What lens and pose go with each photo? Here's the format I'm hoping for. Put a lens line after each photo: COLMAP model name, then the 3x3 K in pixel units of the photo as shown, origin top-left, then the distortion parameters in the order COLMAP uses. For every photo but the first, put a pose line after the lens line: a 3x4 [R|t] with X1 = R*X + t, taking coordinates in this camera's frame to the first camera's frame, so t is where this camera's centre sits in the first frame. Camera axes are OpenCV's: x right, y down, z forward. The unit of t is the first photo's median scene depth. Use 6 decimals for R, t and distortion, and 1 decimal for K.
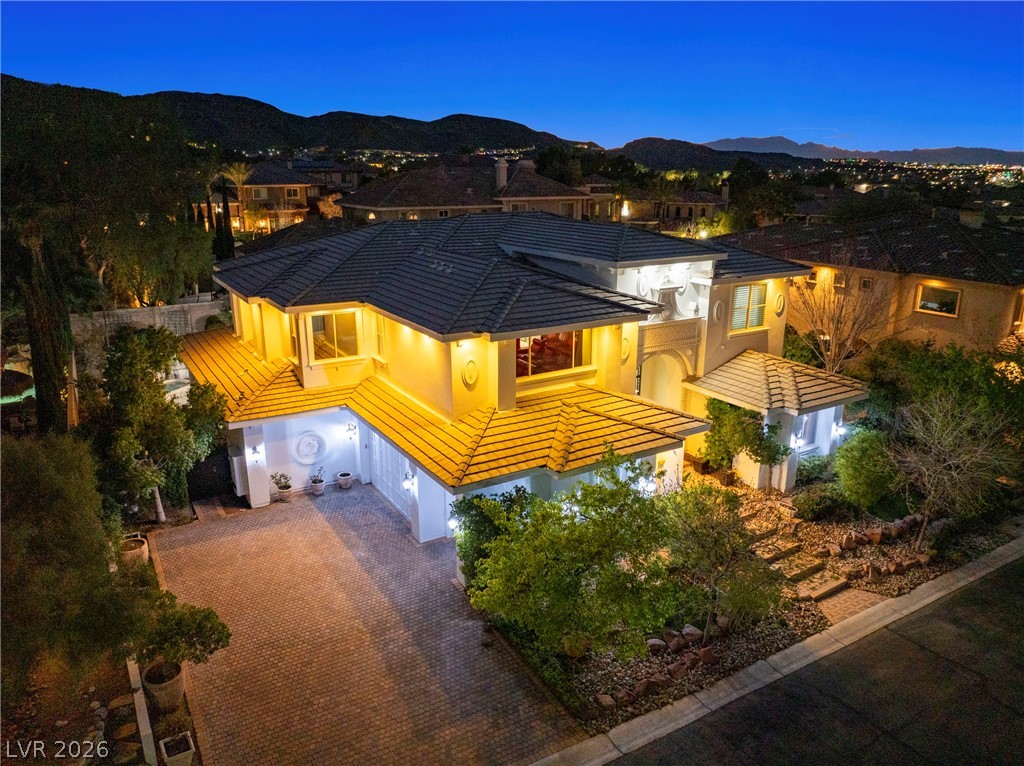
lens RADIAL K [[719.8, 0, 520.6], [0, 719.8, 389.5], [0, 0, 1]] dist [-0.048128, 0.015335]
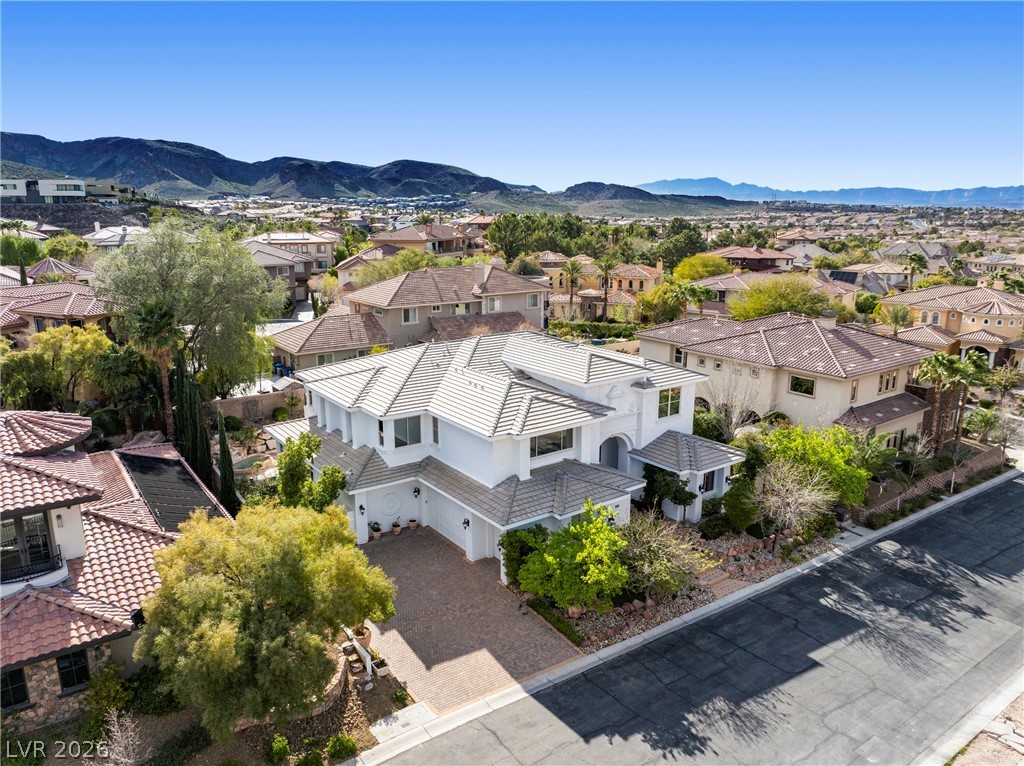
lens RADIAL K [[719.8, 0, 519.7], [0, 719.8, 377.5], [0, 0, 1]] dist [-0.048128, 0.015335]
pose [[0.997199, -0.020102, 0.072037, -0.124777], [0.025122, 0.997268, -0.069468, -0.076721], [-0.070444, 0.071083, 0.994980, -0.578875]]
